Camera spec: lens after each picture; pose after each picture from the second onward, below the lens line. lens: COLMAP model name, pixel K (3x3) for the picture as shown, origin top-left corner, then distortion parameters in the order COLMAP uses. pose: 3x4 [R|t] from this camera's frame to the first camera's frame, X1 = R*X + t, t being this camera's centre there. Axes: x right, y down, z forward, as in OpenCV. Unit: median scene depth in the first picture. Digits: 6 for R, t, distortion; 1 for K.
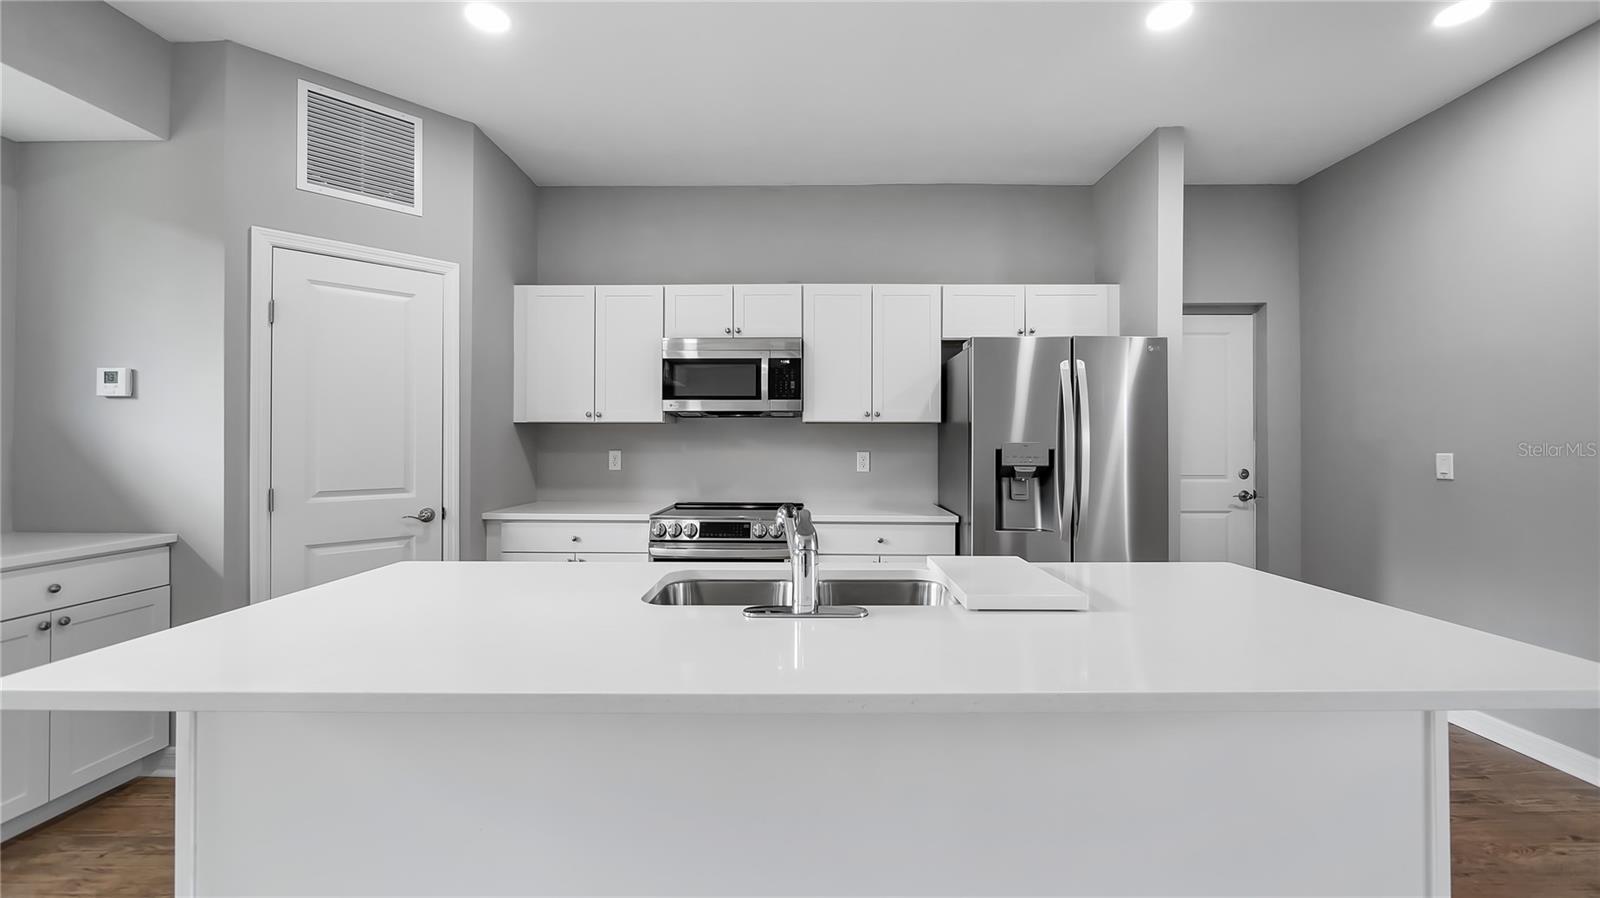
lens RADIAL K [[641.5, 0, 808.6], [0, 641.5, 433.6], [0, 0, 1]] dist [-0.001207, -0.000955]
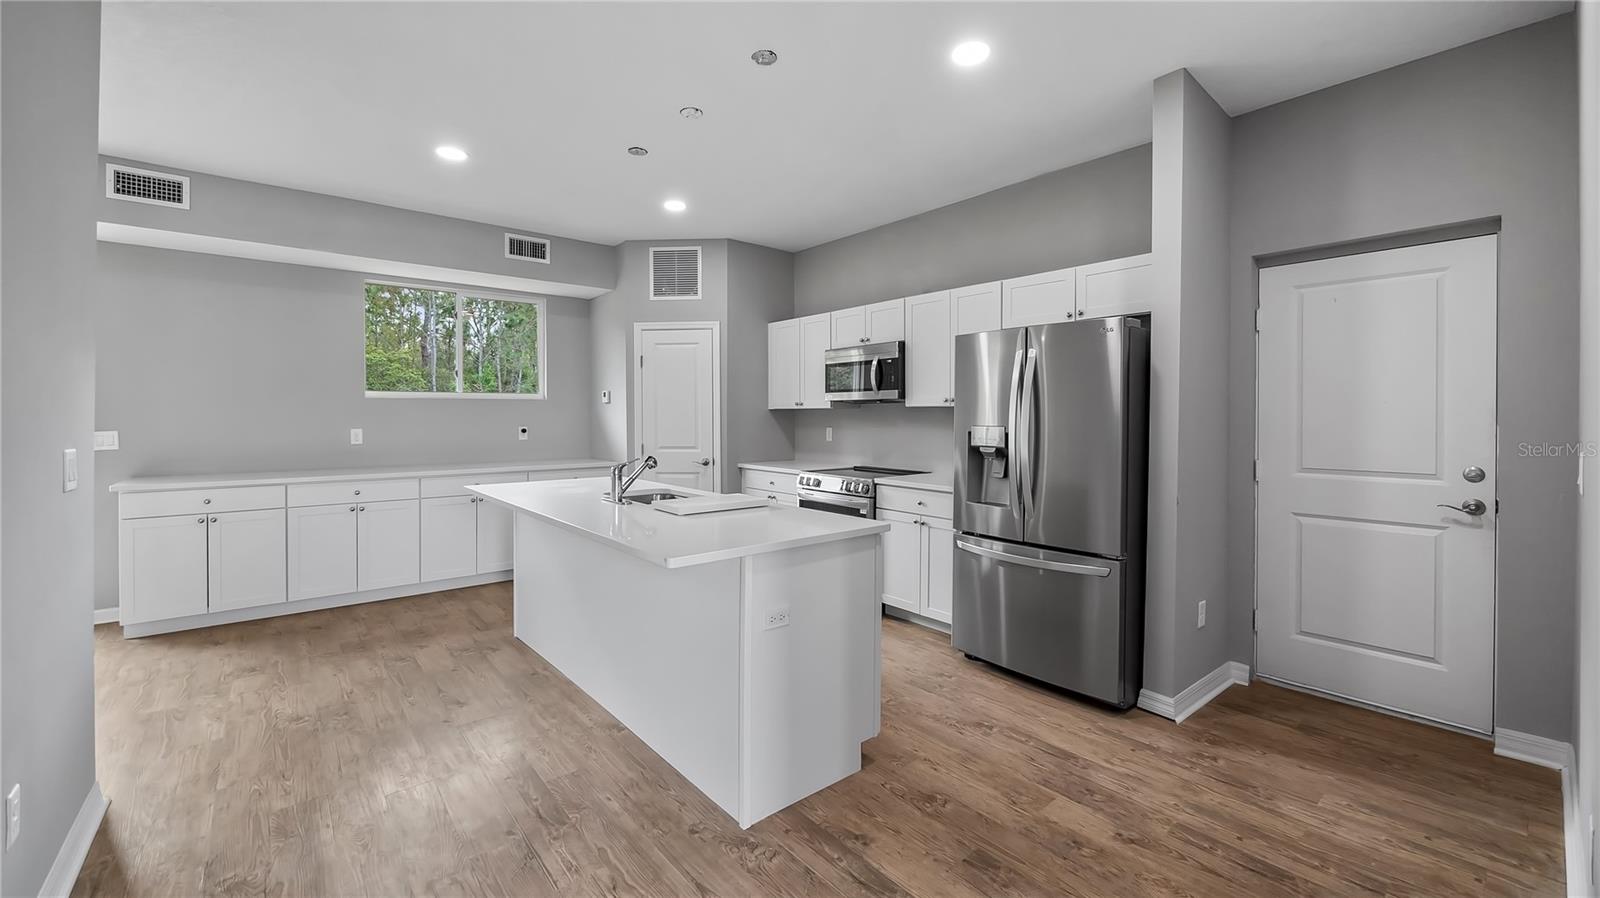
lens RADIAL K [[641.5, 0, 792.0], [0, 641.5, 417.2], [0, 0, 1]] dist [-0.001207, -0.000955]
pose [[0.629345, 0.001111, -0.777125, 0.850001], [0.014730, 0.999802, 0.013358, -0.018531], [0.776986, -0.019854, 0.629205, 0.030301]]
